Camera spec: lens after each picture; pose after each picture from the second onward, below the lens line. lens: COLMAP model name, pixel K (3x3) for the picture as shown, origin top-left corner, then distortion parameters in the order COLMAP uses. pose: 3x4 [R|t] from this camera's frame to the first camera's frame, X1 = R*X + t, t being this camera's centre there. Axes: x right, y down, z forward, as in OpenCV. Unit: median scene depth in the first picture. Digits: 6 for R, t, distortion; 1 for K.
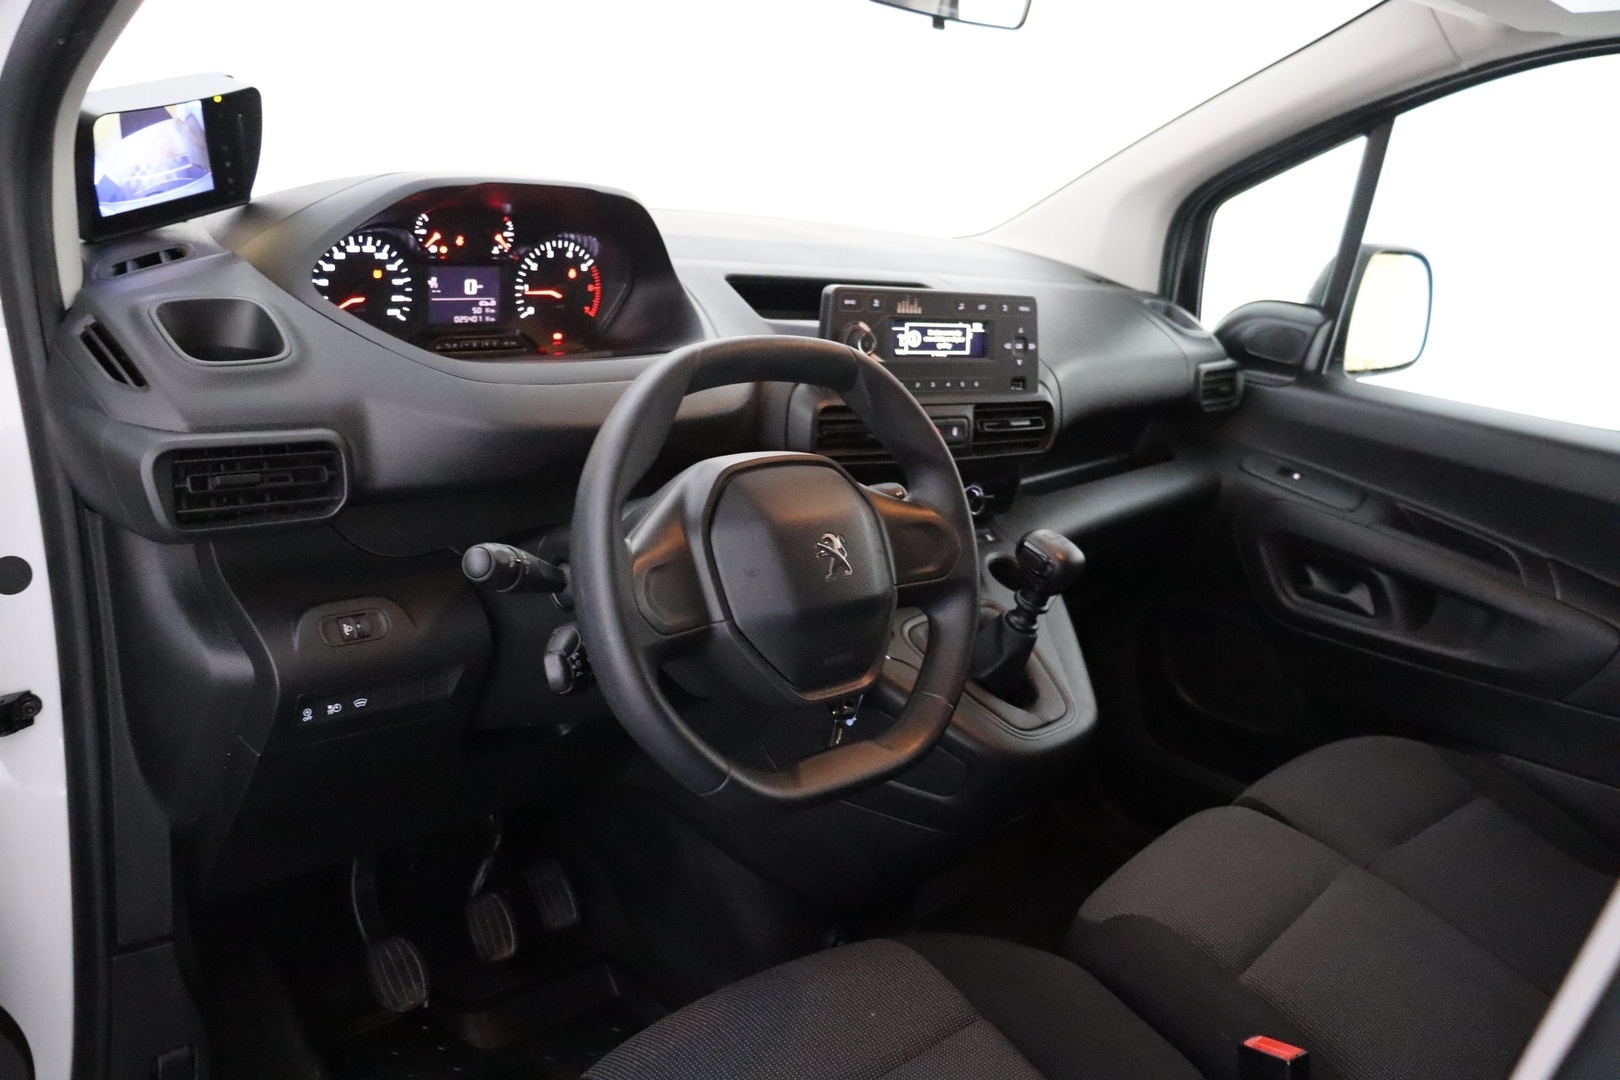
lens RADIAL K [[1376.4, 0, 810.0], [0, 1376.4, 540.0], [0, 0, 1]] dist [-0.032313, -0.160363]
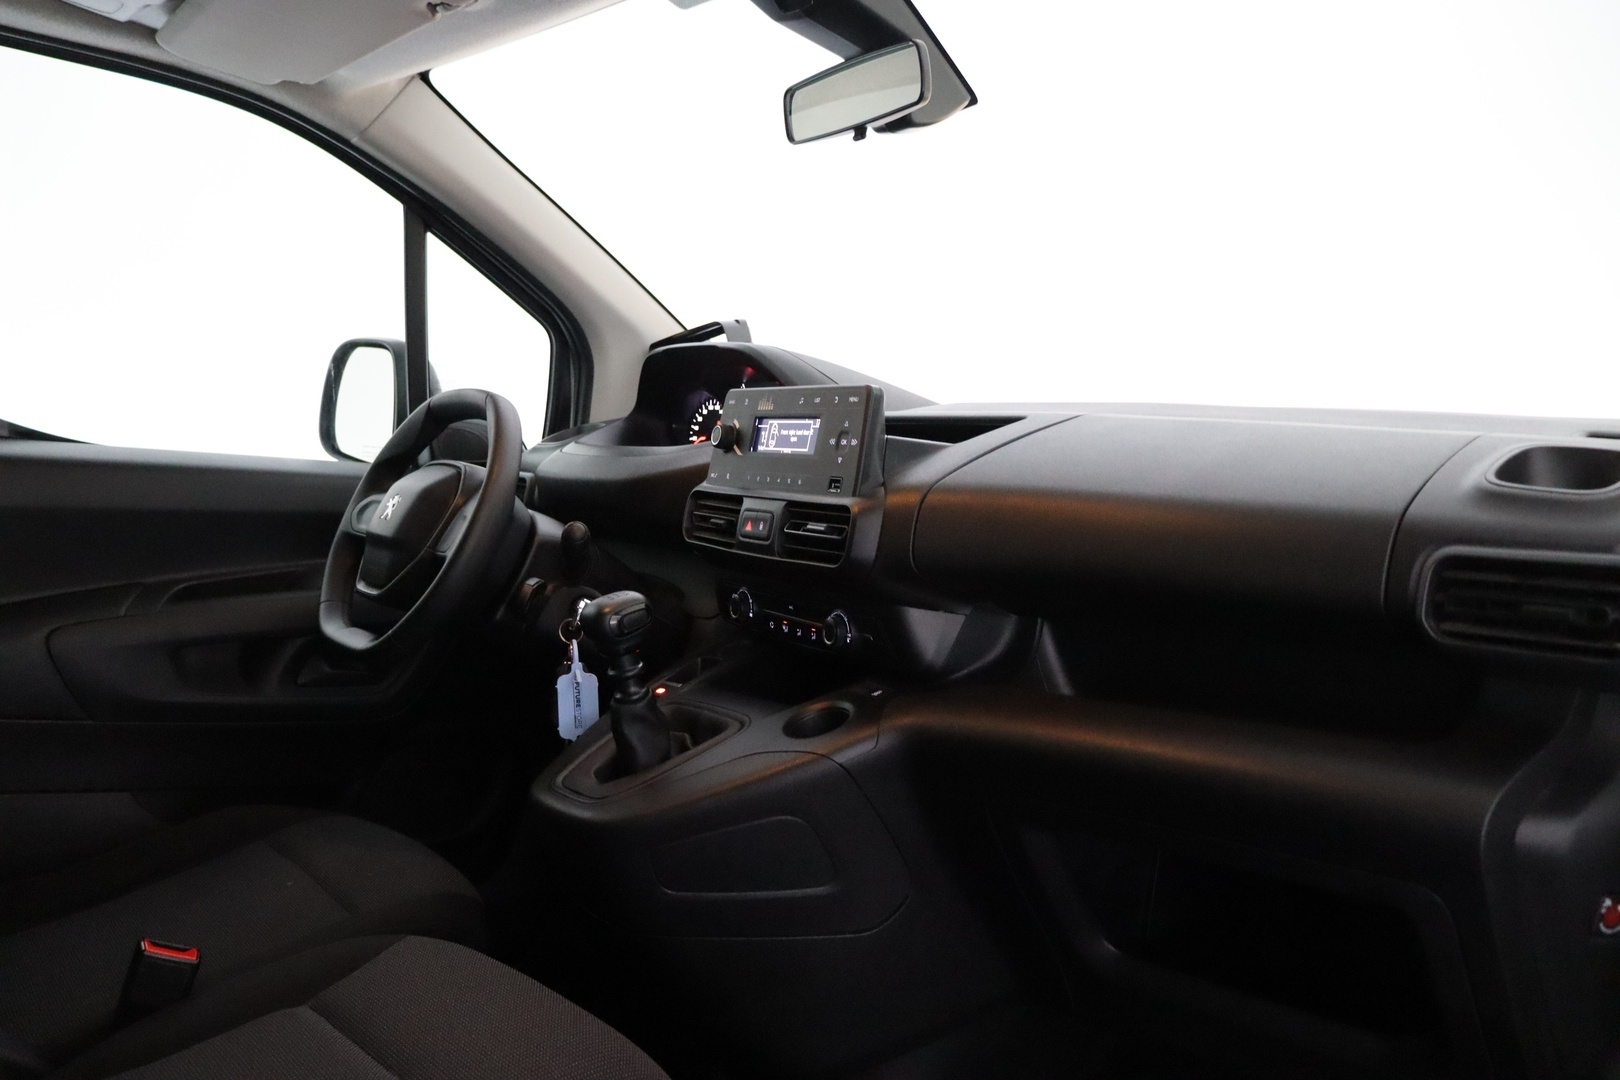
lens RADIAL K [[1376.4, 0, 810.0], [0, 1376.4, 540.0], [0, 0, 1]] dist [-0.032313, -0.160363]
pose [[-0.158525, -0.064986, -0.985214, 1.160579], [-0.324877, 0.945702, -0.010105, -0.078230], [0.932376, 0.318471, -0.171030, 1.326658]]
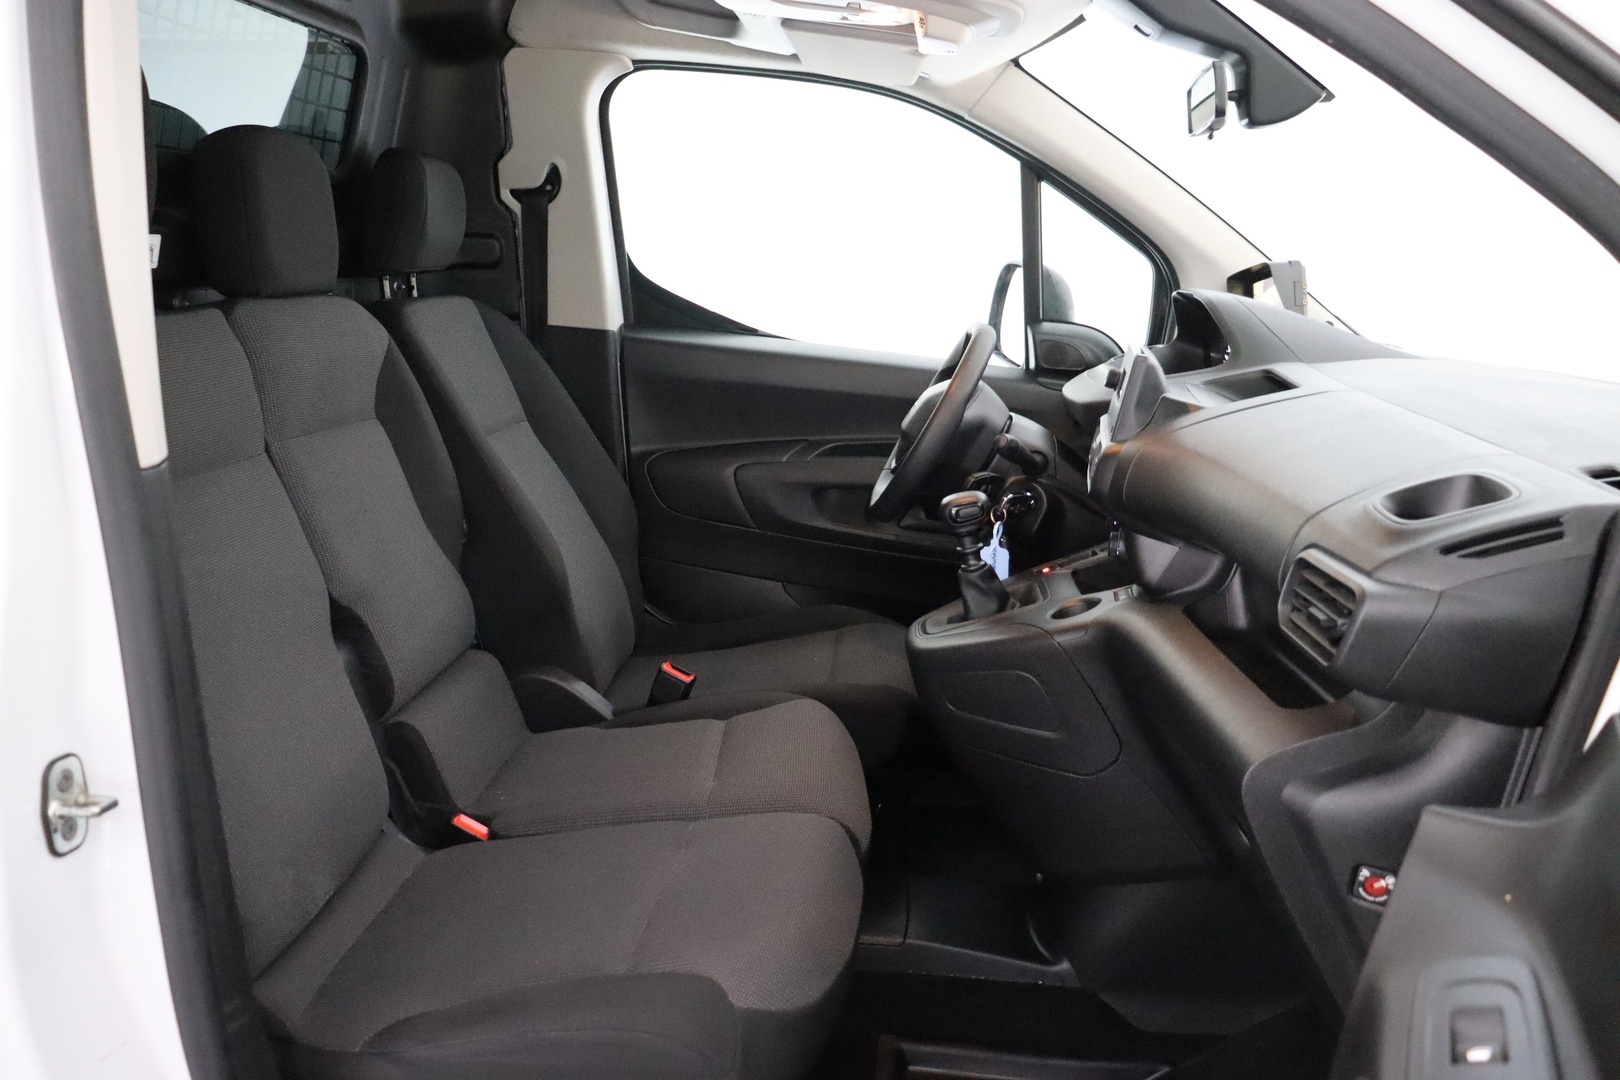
lens RADIAL K [[1376.4, 0, 810.0], [0, 1376.4, 540.0], [0, 0, 1]] dist [-0.032313, -0.160363]
pose [[-0.757491, -0.042626, -0.651453, 1.199444], [-0.333871, 0.882798, 0.330452, -0.348588], [0.561016, 0.467815, -0.682942, 1.876551]]
